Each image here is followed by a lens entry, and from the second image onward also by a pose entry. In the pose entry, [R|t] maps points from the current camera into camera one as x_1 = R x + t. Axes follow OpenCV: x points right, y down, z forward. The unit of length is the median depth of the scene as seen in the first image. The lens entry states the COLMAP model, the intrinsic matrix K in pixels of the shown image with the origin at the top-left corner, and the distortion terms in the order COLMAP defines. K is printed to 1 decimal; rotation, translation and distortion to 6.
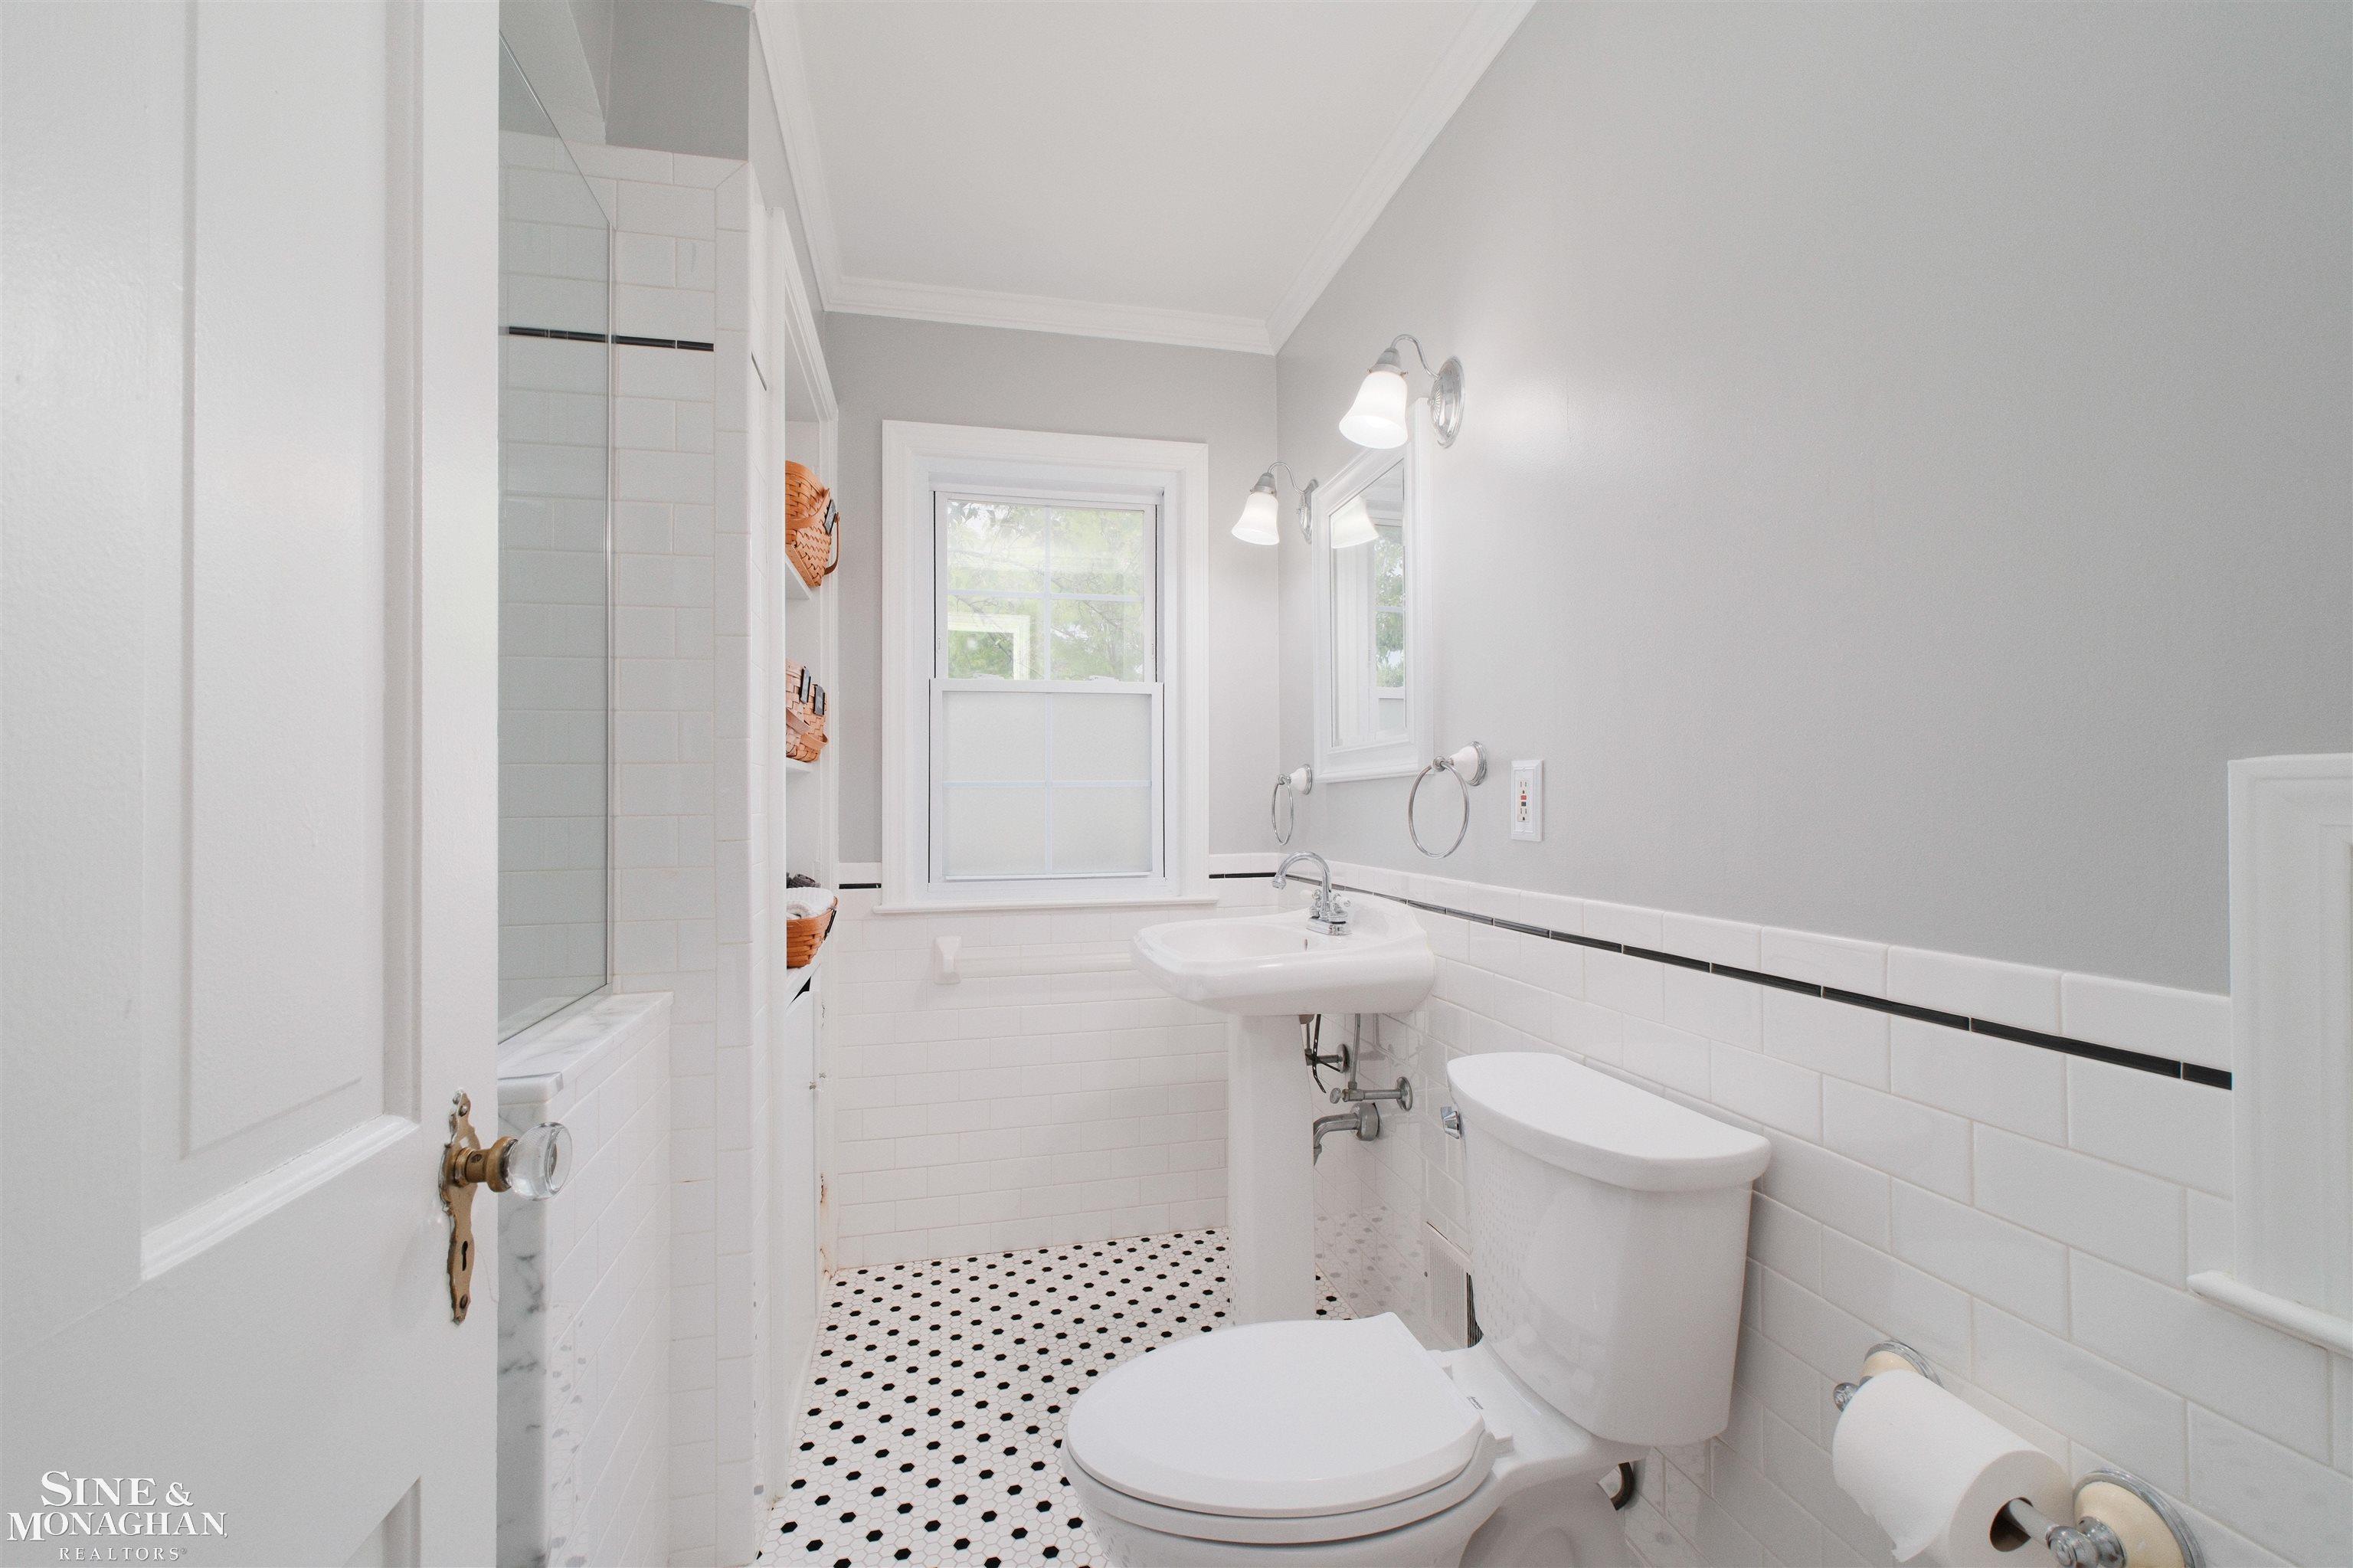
lens RADIAL K [[990.3, 0, 1169.3], [0, 990.3, 788.0], [0, 0, 1]] dist [-0.003318, -0.000133]
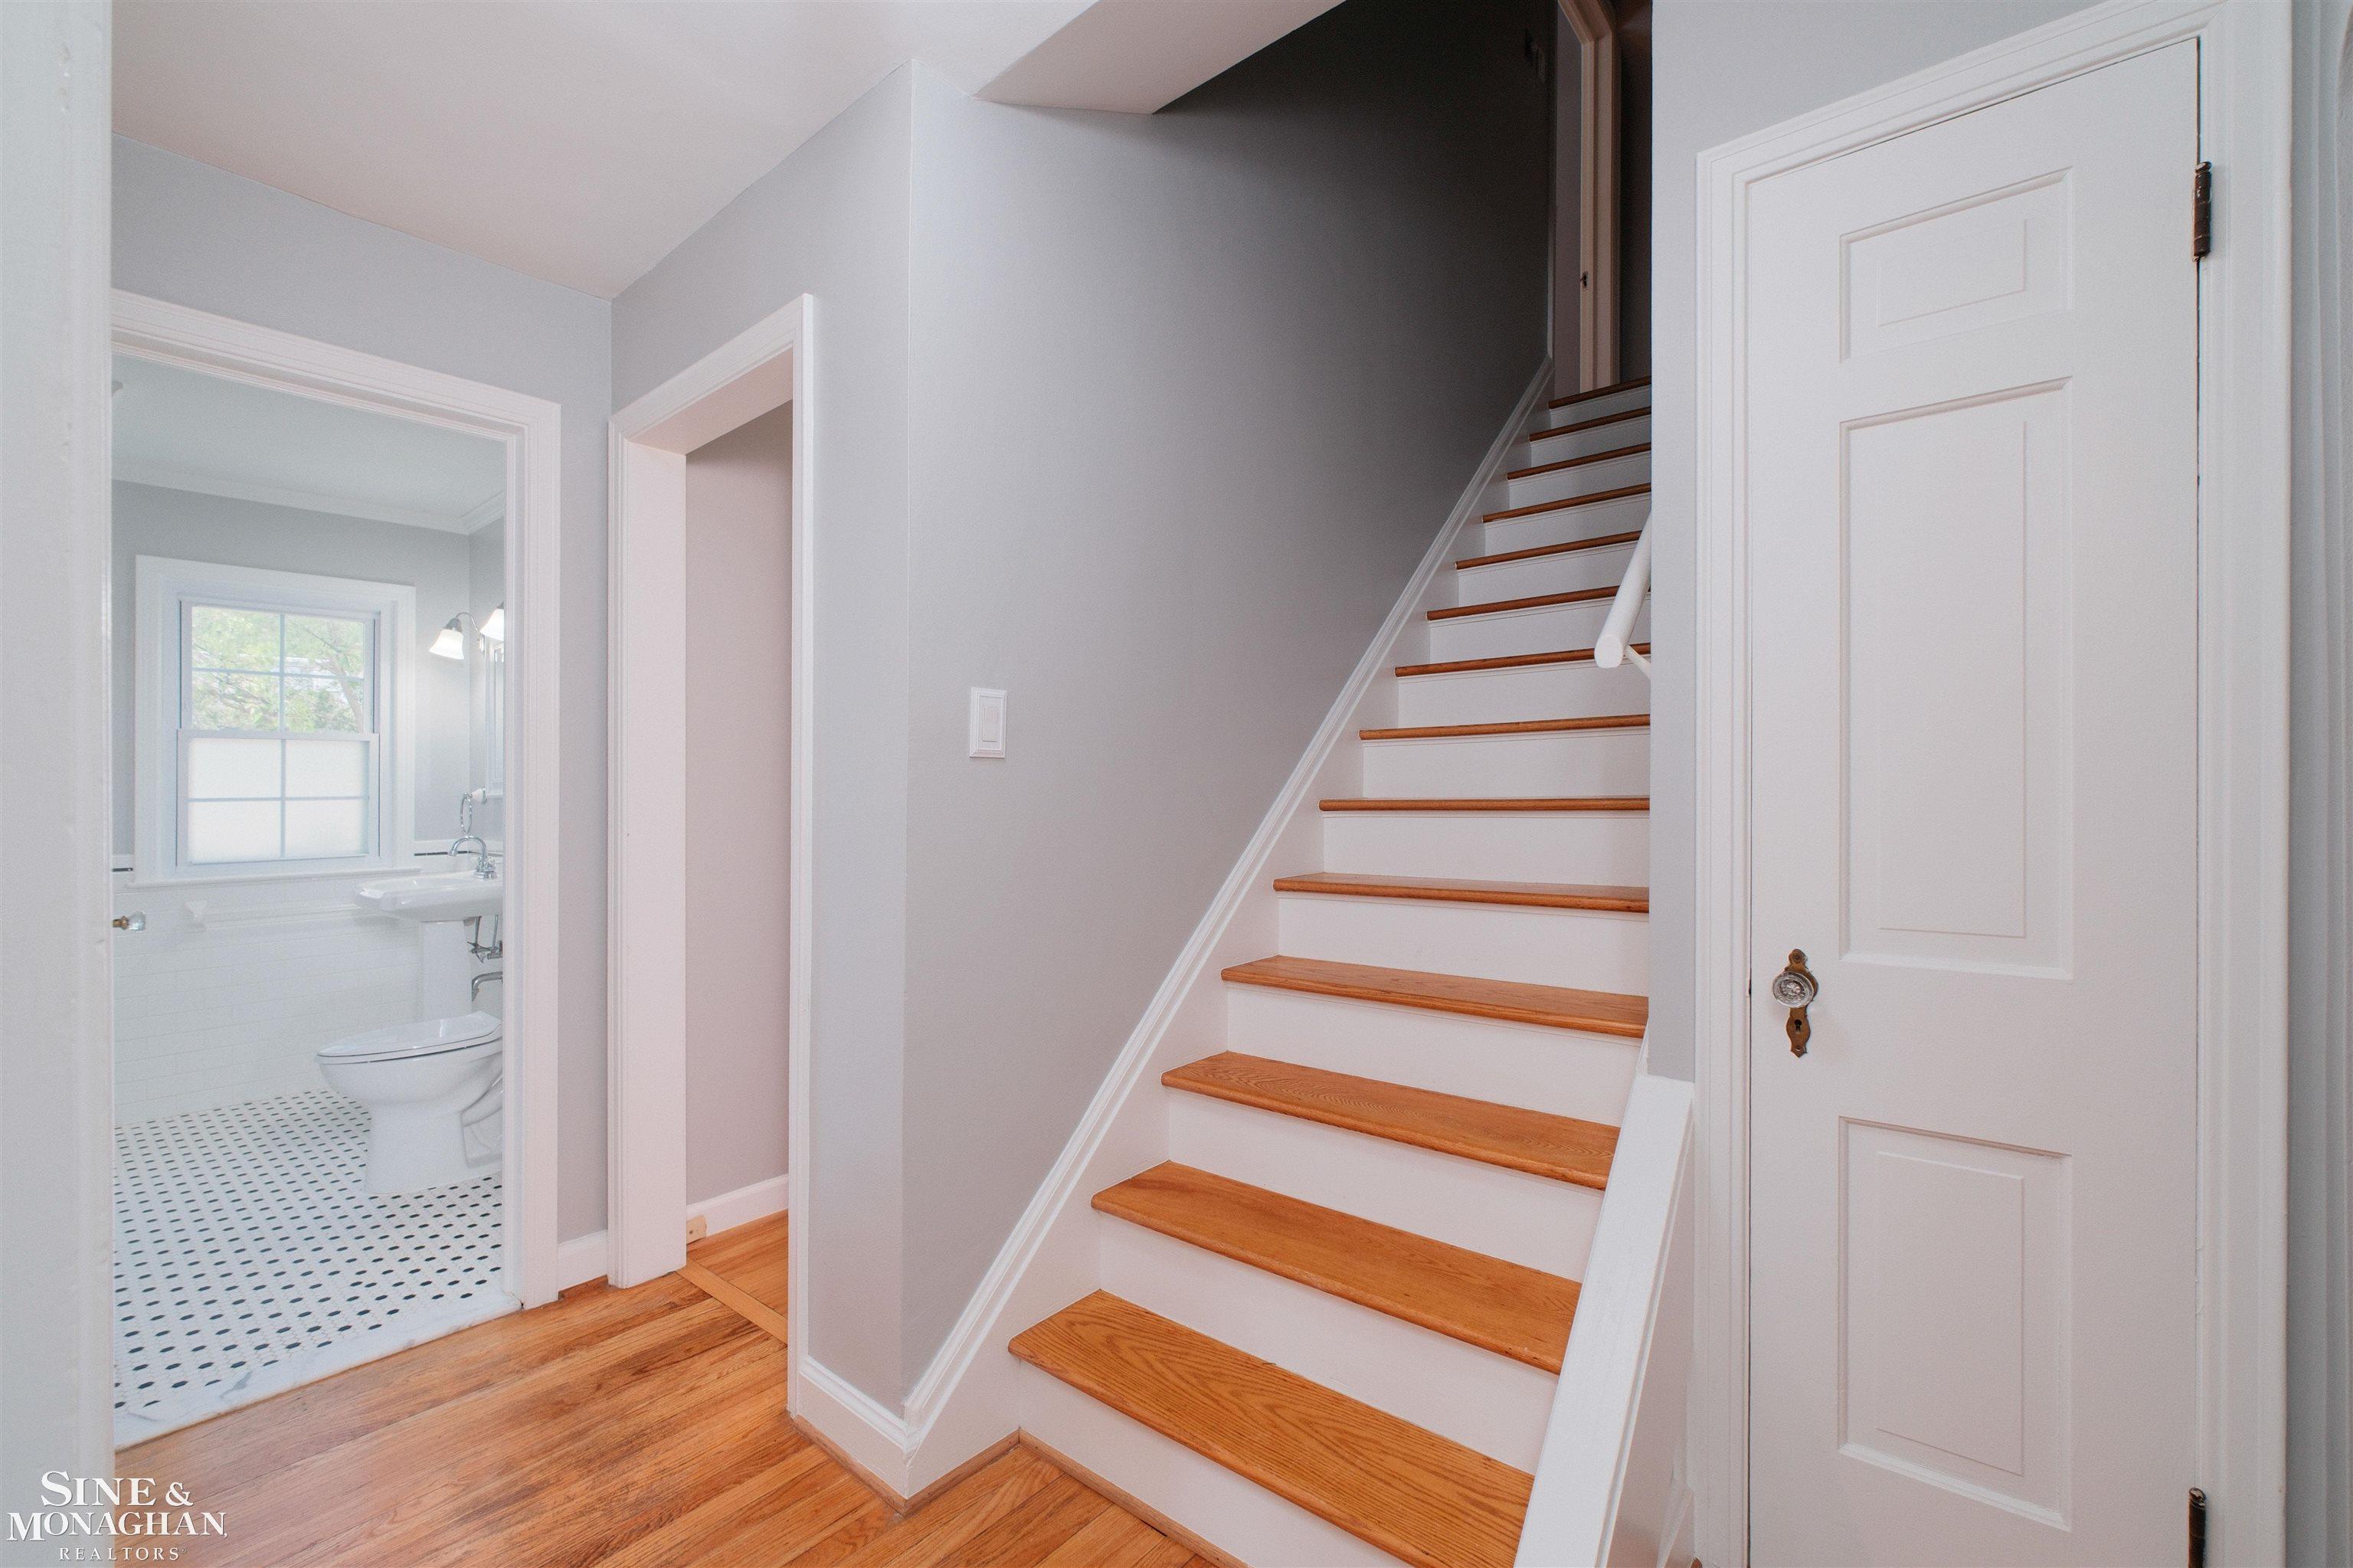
lens RADIAL K [[990.3, 0, 1169.3], [0, 990.3, 788.0], [0, 0, 1]] dist [-0.003318, -0.000133]
pose [[0.791147, 0.000966, 0.611625, 0.029649], [-0.006600, 0.999954, 0.006958, -0.043103], [-0.611590, -0.009542, 0.791117, -1.114042]]
